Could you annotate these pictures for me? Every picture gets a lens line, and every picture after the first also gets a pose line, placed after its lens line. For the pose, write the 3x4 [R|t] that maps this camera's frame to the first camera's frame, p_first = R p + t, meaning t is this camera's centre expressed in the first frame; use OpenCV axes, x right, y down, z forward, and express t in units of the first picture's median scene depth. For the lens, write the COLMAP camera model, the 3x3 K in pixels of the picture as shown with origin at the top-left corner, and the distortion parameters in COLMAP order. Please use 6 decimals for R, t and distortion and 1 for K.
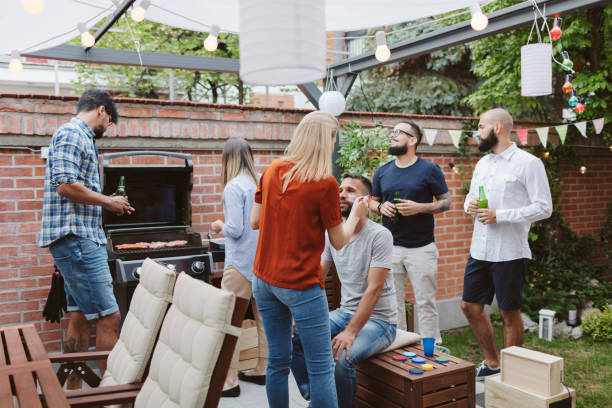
lens RADIAL K [[584.6, 0, 306.0], [0, 584.6, 204.0], [0, 0, 1]] dist [-0.005605, -0.004895]
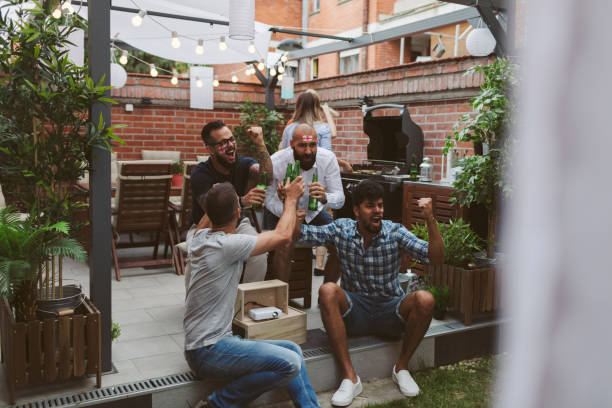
lens RADIAL K [[584.6, 0, 306.0], [0, 584.6, 204.0], [0, 0, 1]] dist [-0.005605, -0.004895]
pose [[-0.002918, 0.135332, -0.990796, 1.007842], [-0.038894, 0.990035, 0.135343, -0.037344], [0.999239, 0.038931, 0.002375, 0.752549]]
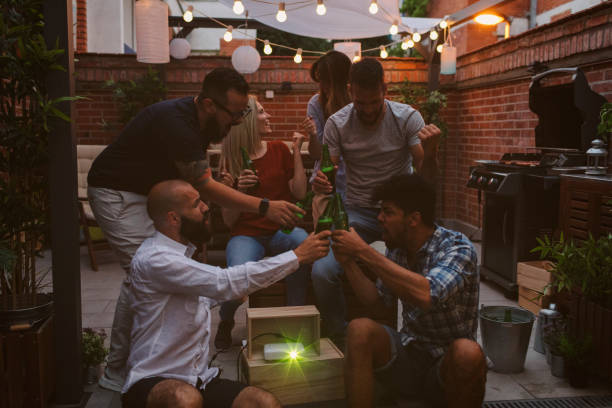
lens RADIAL K [[613.1, 0, 309.0], [0, 613.1, 204.4], [0, 0, 1]] dist [0.021709, 0.002837]
pose [[-0.388004, 0.131239, -0.912266, 0.784998], [-0.004915, 0.989501, 0.144440, -0.014894], [0.921645, 0.060527, -0.383285, 0.941317]]
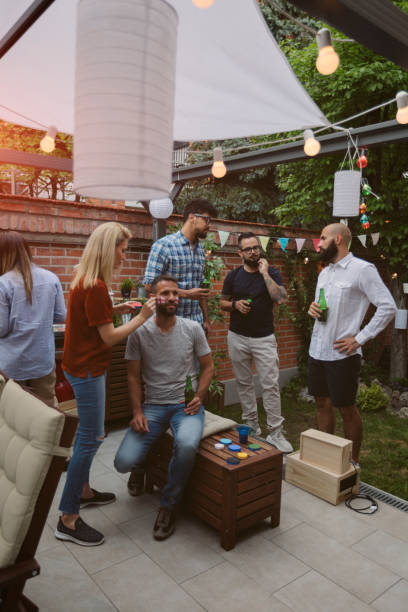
lens RADIAL K [[466.6, 0, 208.1], [0, 466.6, 307.7], [0, 0, 1]] dist [0.007275, 0.000215]
pose [[0.985720, 0.032712, 0.165187, -0.009072], [-0.041608, 0.997847, 0.050688, -0.028805], [-0.163174, -0.056837, 0.984959, 0.090218]]
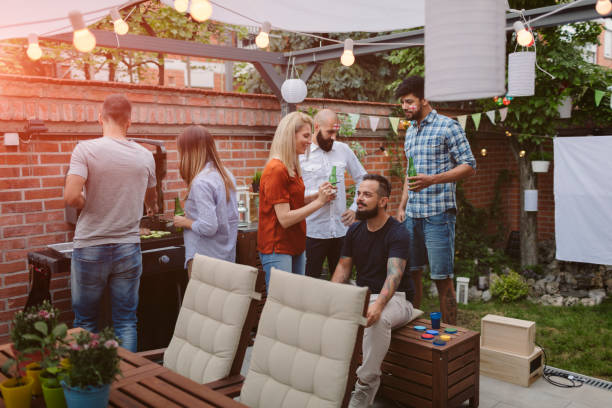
lens RADIAL K [[582.2, 0, 306.0], [0, 582.2, 204.0], [0, 0, 1]] dist [0.002704, 0.000378]
pose [[0.965238, -0.022584, 0.260396, -0.210841], [0.010023, 0.998726, 0.049466, -0.024068], [-0.261181, -0.045137, 0.964234, -0.003102]]
